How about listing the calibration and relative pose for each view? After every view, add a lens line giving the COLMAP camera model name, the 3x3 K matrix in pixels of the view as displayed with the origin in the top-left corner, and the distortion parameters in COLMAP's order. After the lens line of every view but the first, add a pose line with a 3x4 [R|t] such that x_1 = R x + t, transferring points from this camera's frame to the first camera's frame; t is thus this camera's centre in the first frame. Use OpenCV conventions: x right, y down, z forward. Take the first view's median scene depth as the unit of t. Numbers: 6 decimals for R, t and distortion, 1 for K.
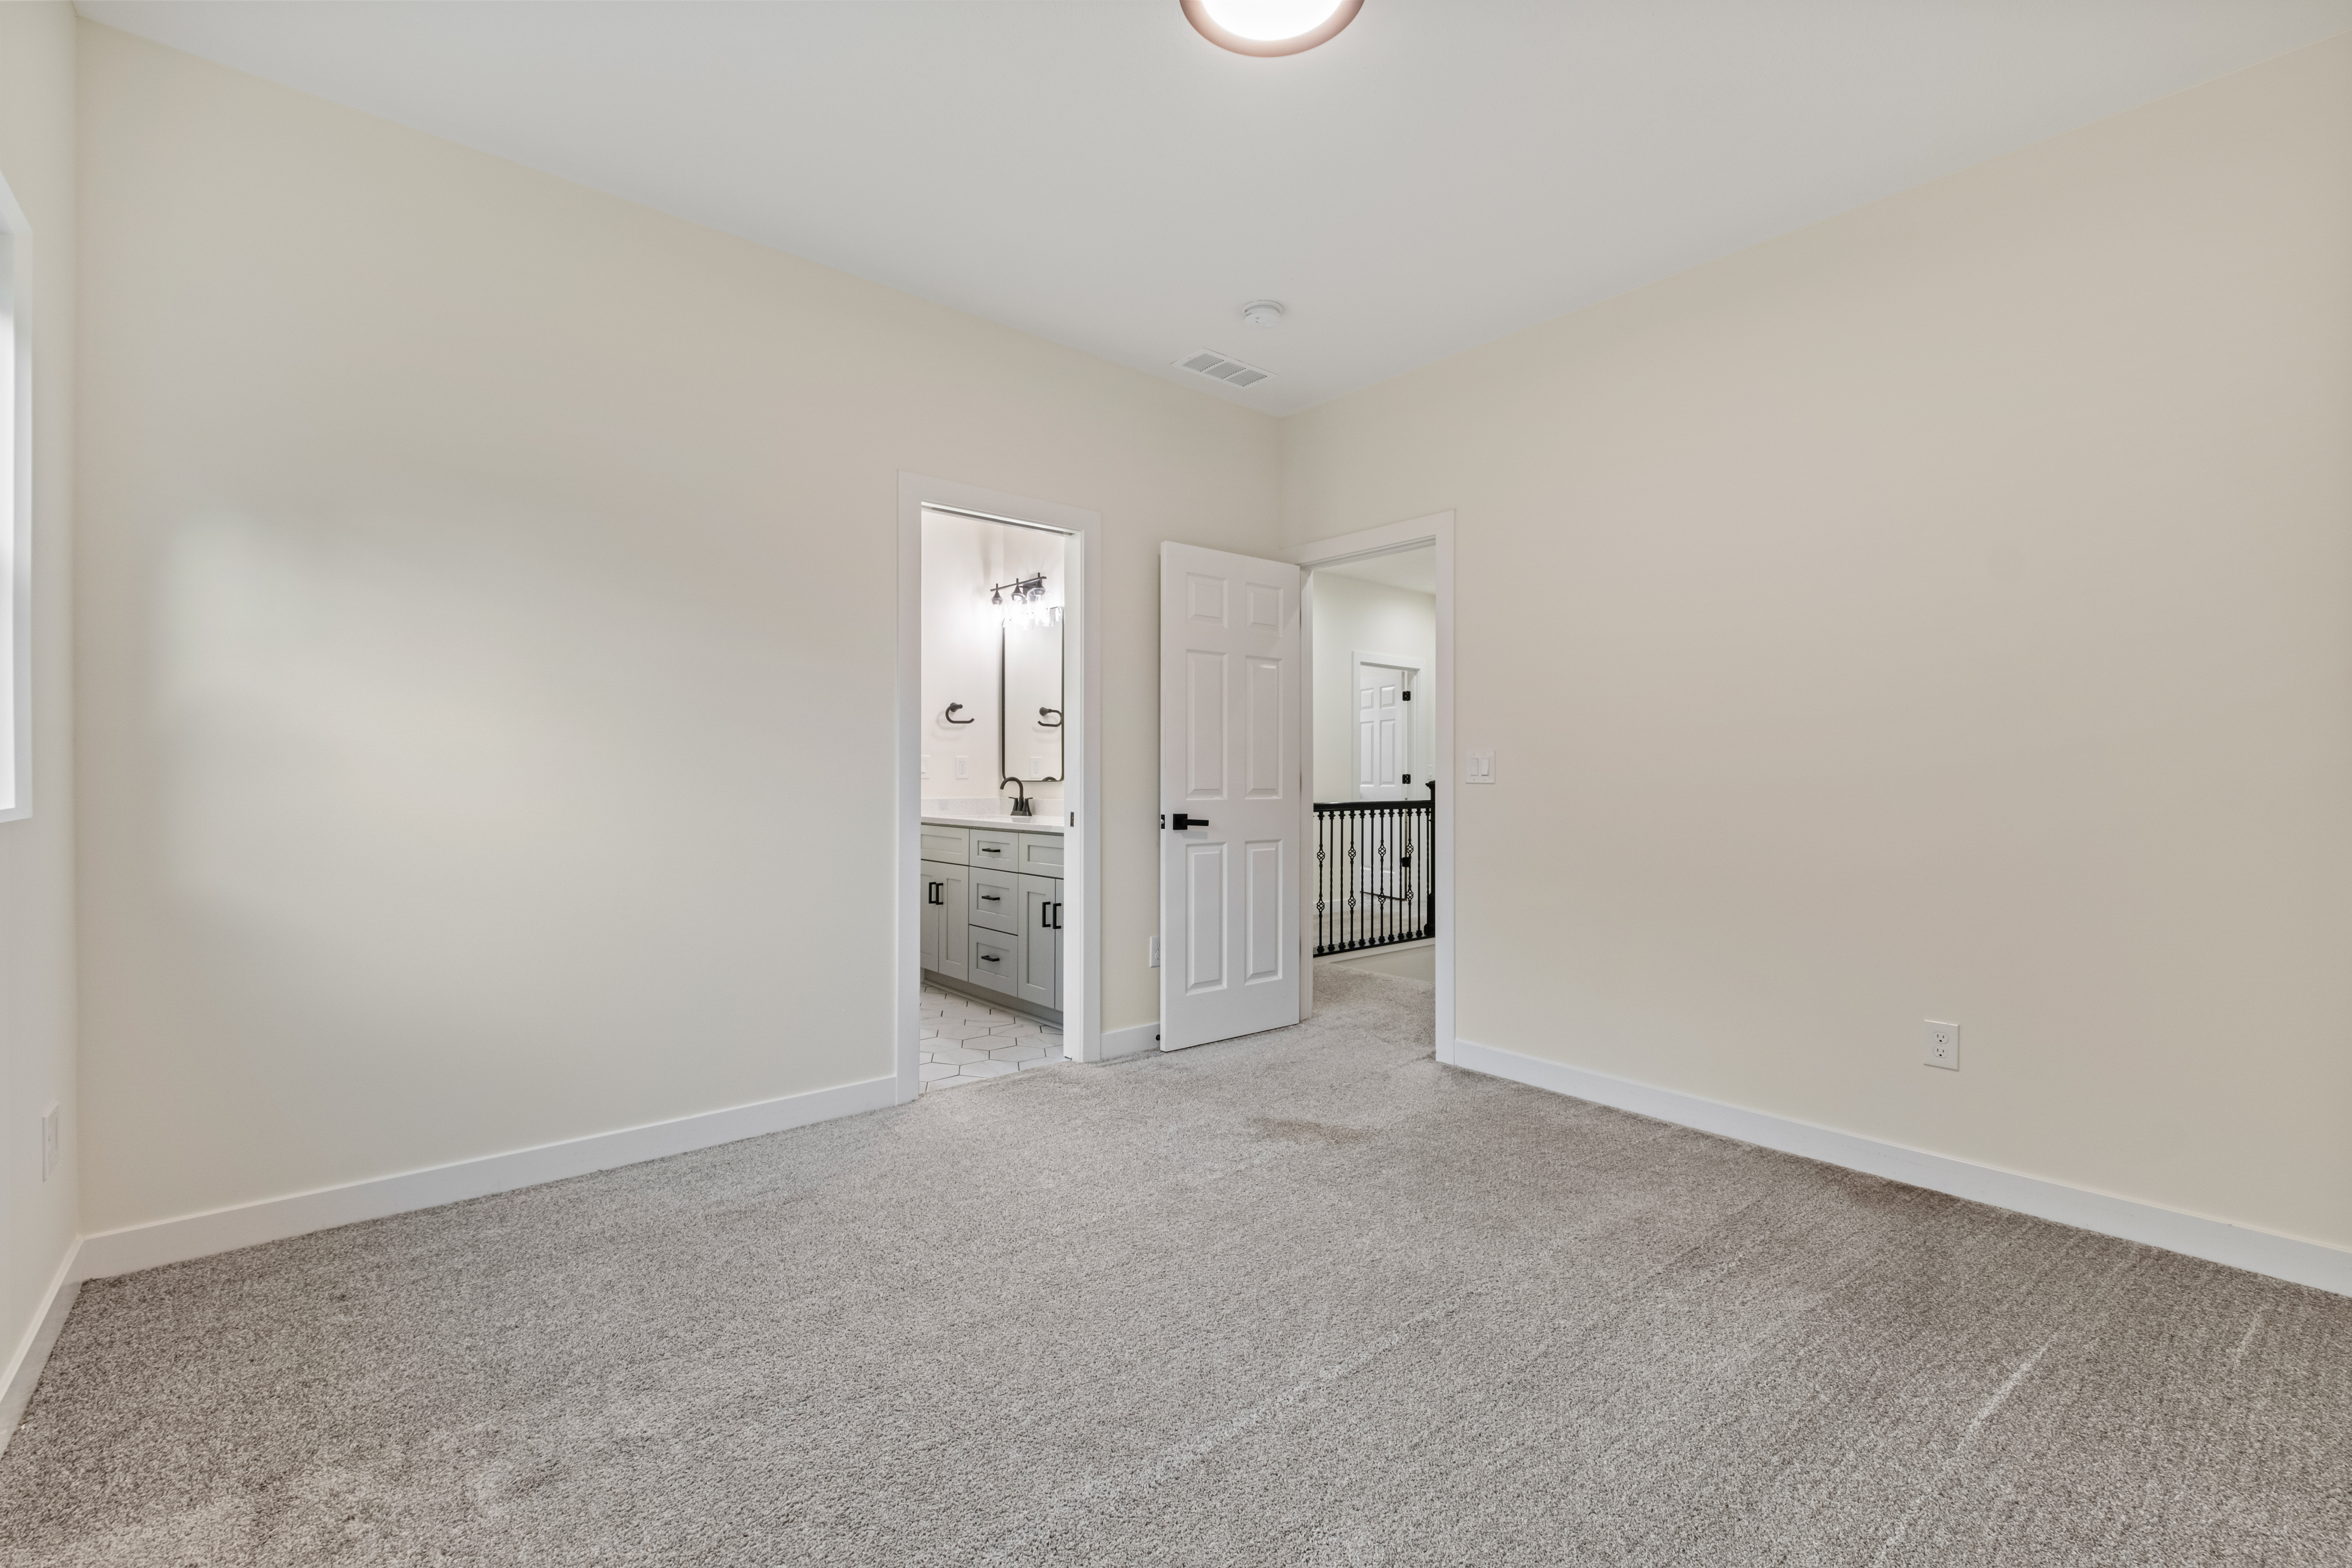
lens RADIAL K [[1043.3, 0, 1189.2], [0, 1043.3, 774.5], [0, 0, 1]] dist [0.001005, 0.000034]
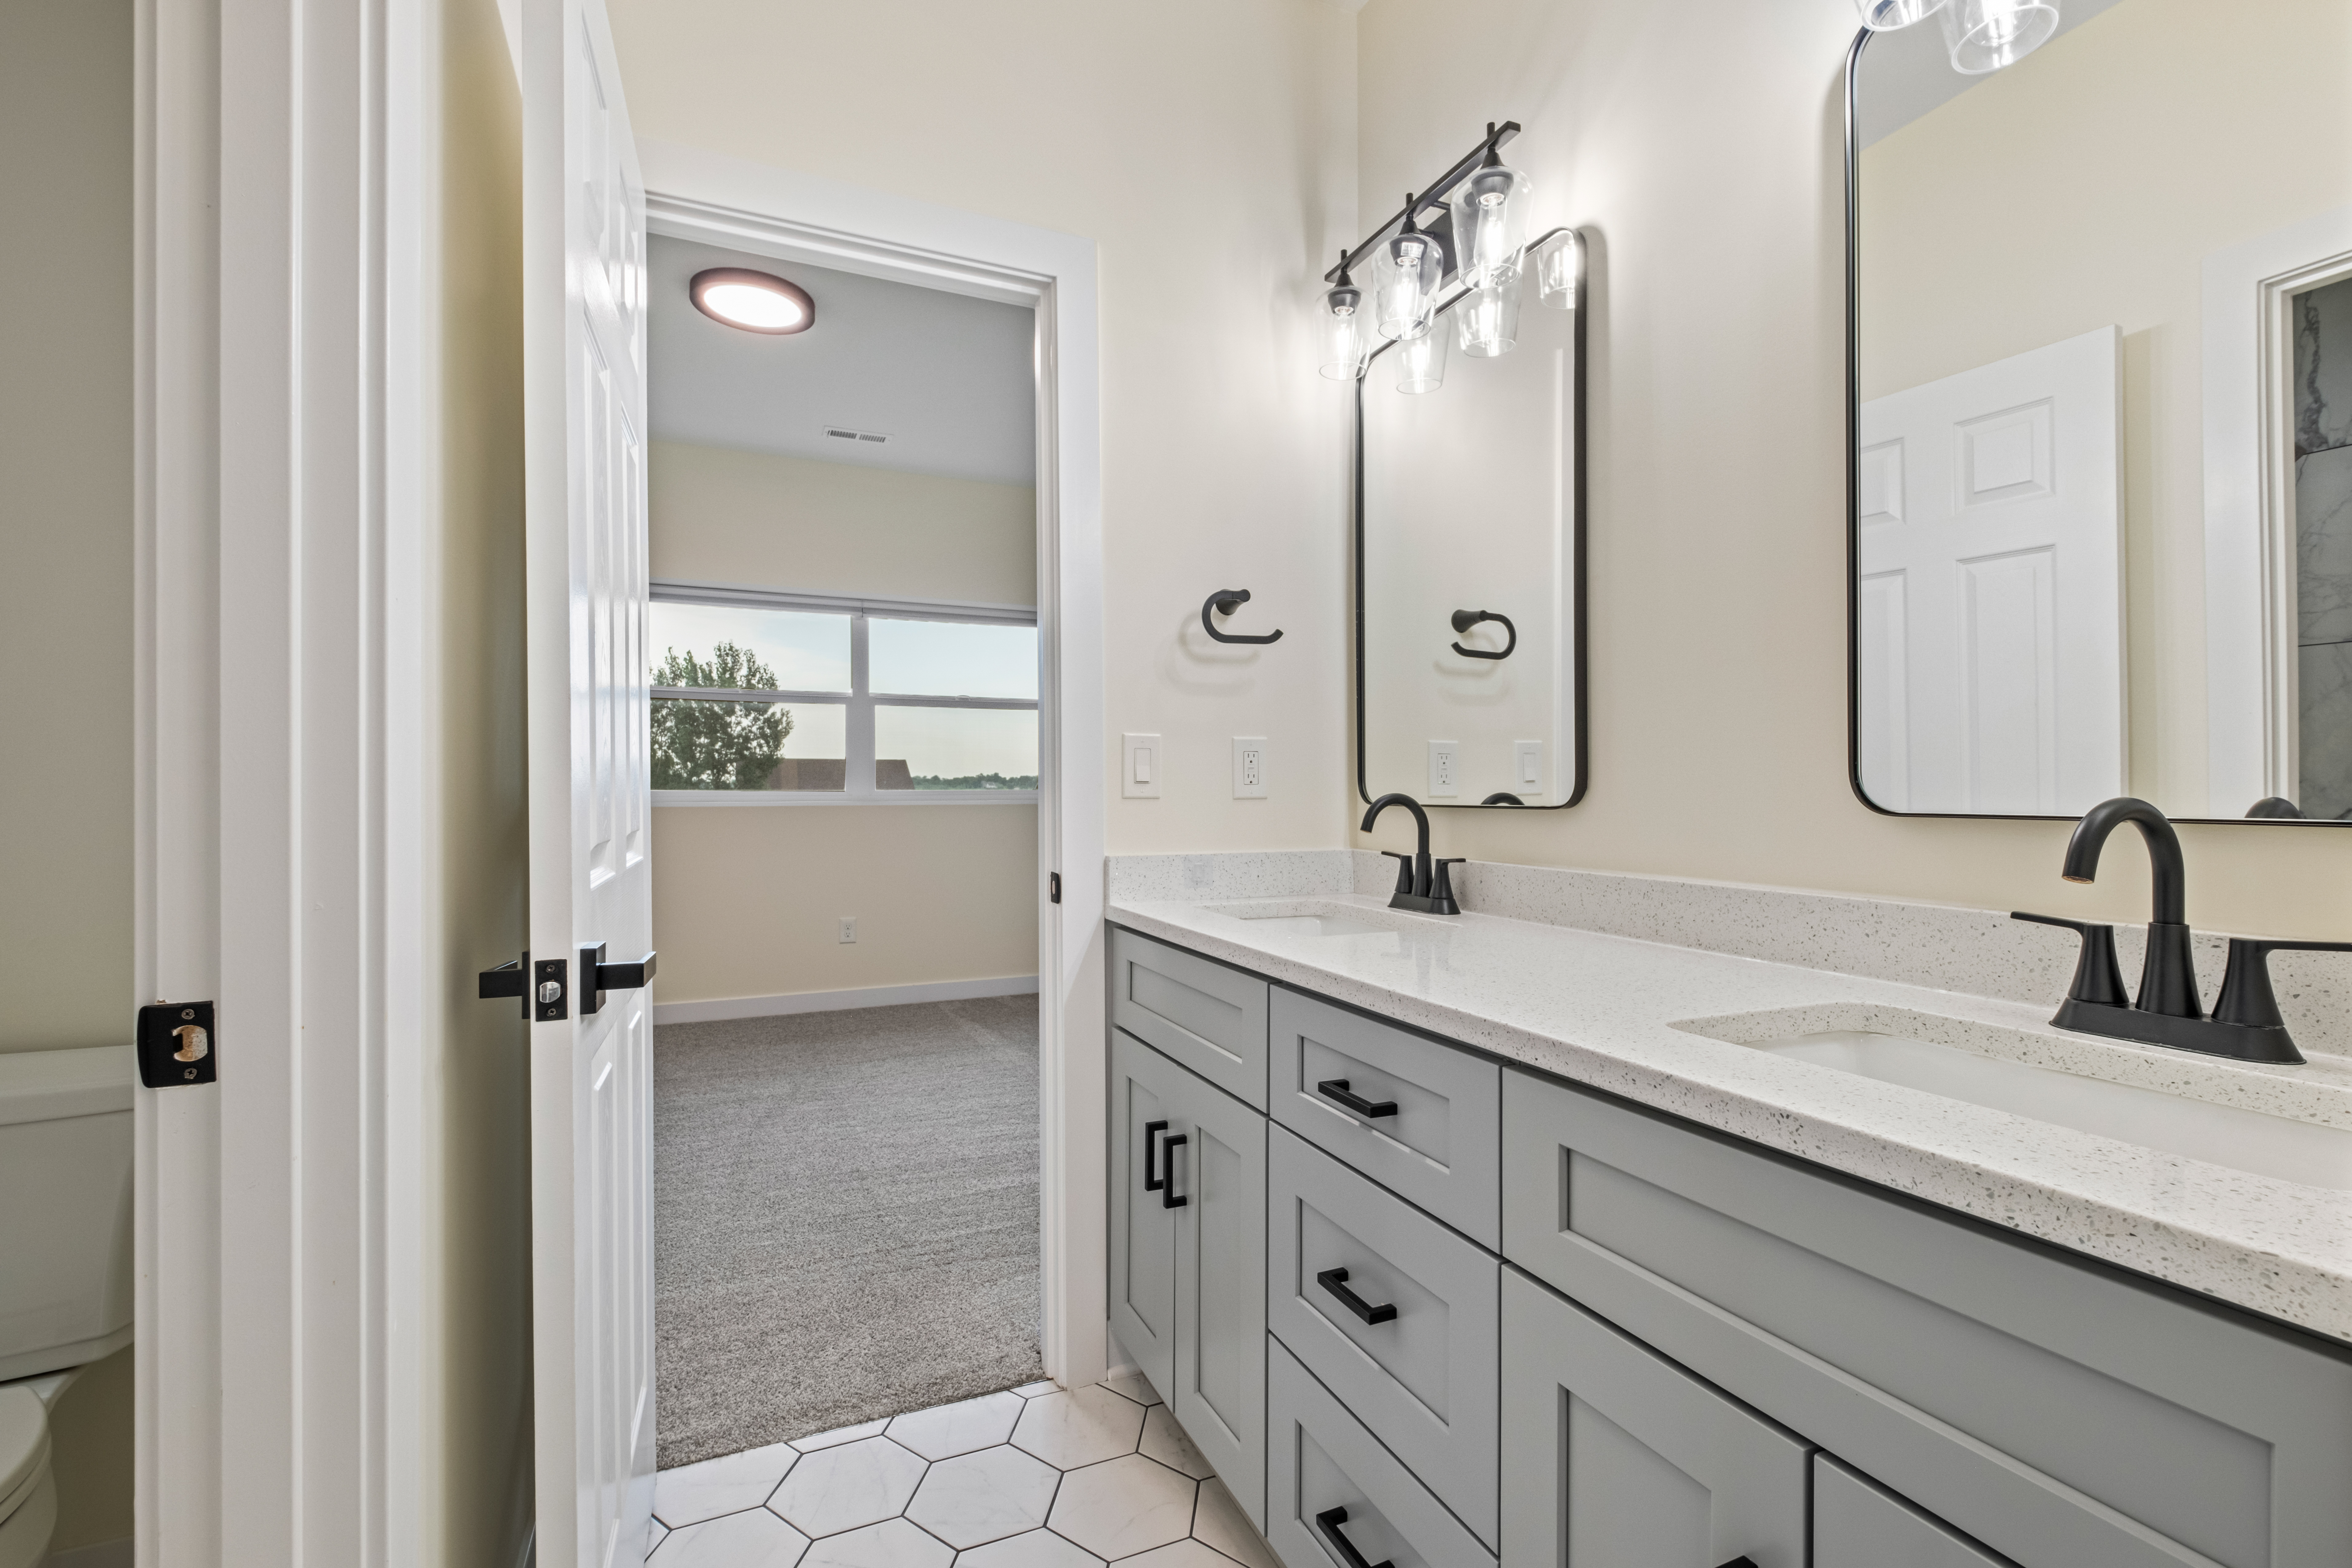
lens RADIAL K [[1043.3, 0, 1187.9], [0, 1043.3, 788.5], [0, 0, 1]] dist [0.001005, 0.000034]
pose [[0.958251, -0.004137, -0.285899, -0.136348], [0.003395, 0.999989, -0.003090, 0.001297], [0.285909, 0.001990, 0.958255, 0.654690]]
